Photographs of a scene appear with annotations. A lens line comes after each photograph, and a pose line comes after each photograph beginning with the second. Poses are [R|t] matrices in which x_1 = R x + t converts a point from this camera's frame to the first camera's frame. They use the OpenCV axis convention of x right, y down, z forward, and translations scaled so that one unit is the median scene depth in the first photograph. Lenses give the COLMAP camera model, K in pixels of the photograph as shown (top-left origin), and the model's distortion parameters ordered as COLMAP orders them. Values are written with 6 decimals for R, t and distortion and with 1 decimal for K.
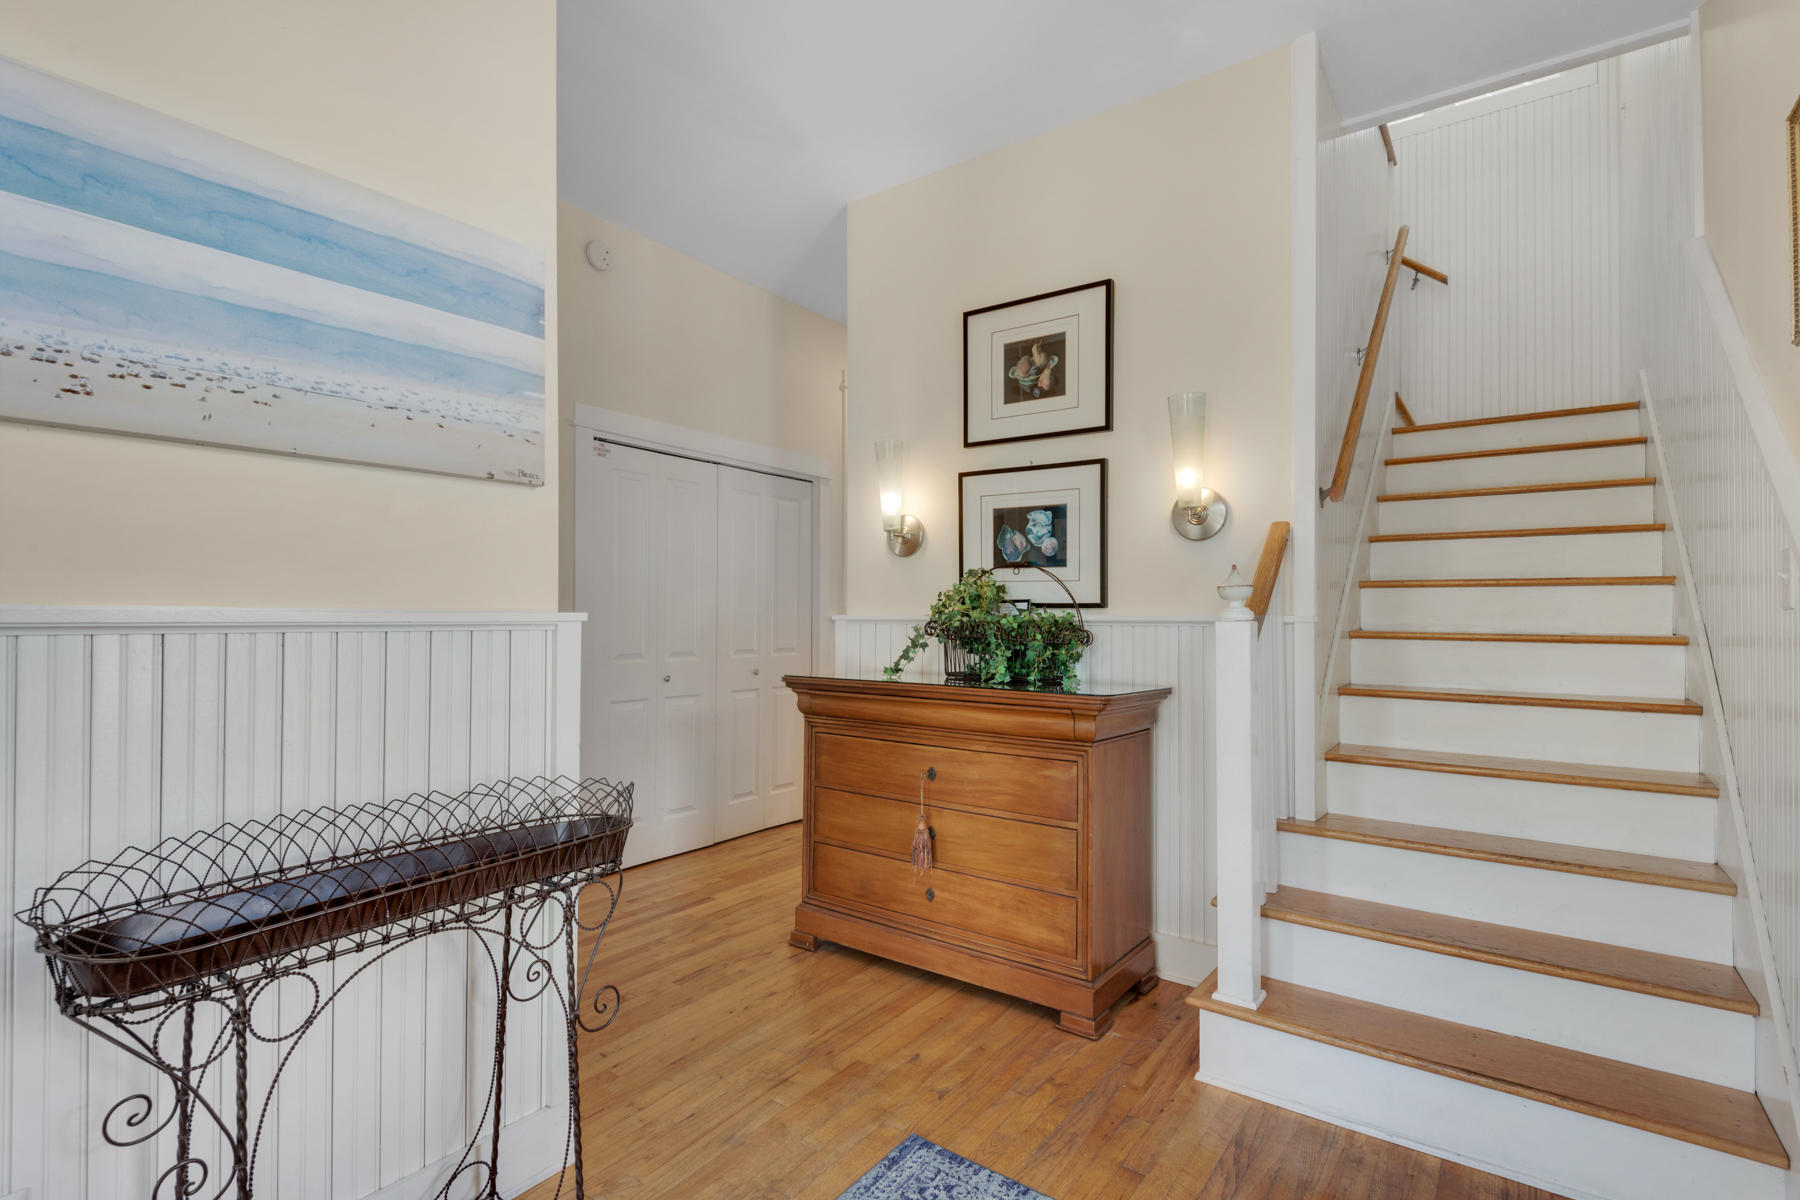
lens RADIAL K [[846.6, 0, 904.1], [0, 846.6, 604.3], [0, 0, 1]] dist [0.025347, -0.017146]
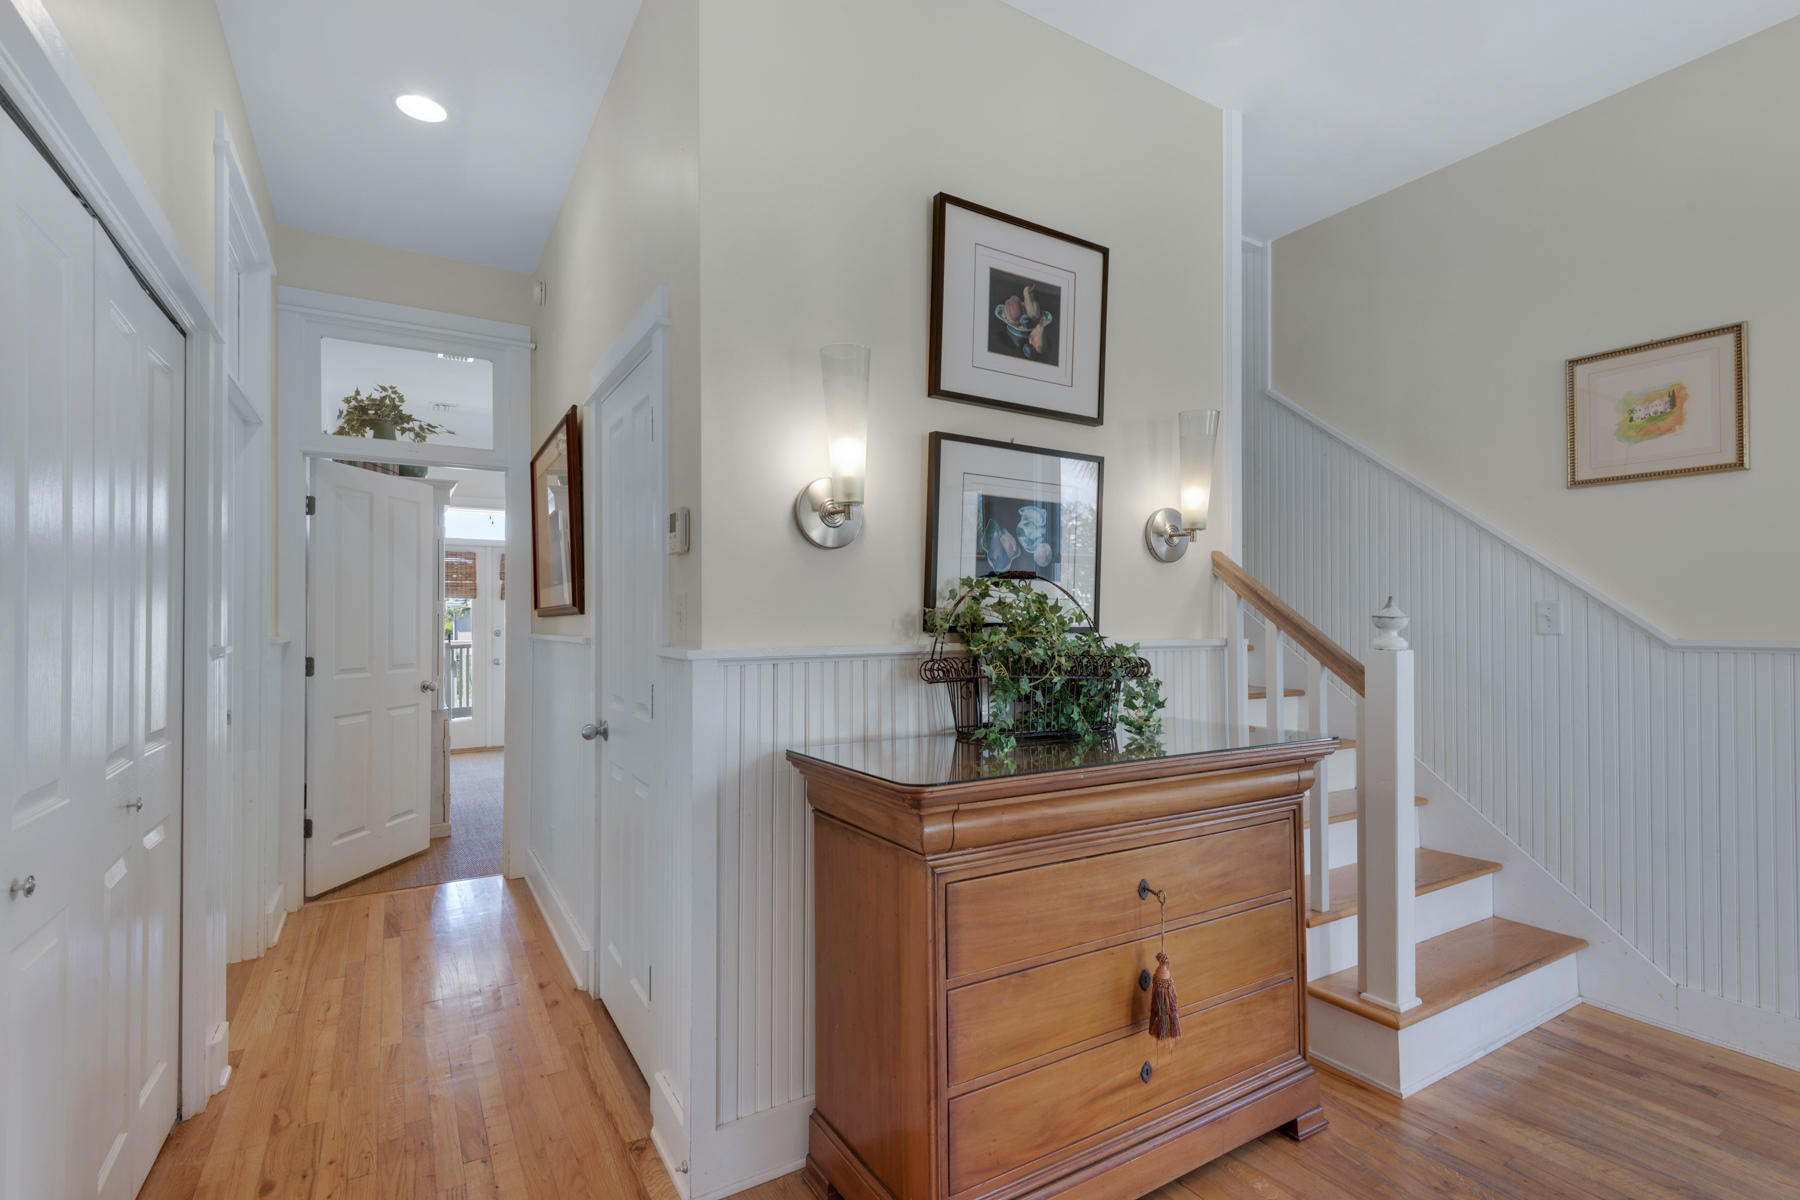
lens RADIAL K [[814.5, 0, 896.7], [0, 814.5, 606.8], [0, 0, 1]] dist [0.019976, -0.009627]
pose [[0.408748, 0.005818, 0.912629, -0.559214], [-0.004746, 0.999980, -0.004250, -0.016025], [-0.912635, -0.002594, 0.408767, 0.807649]]
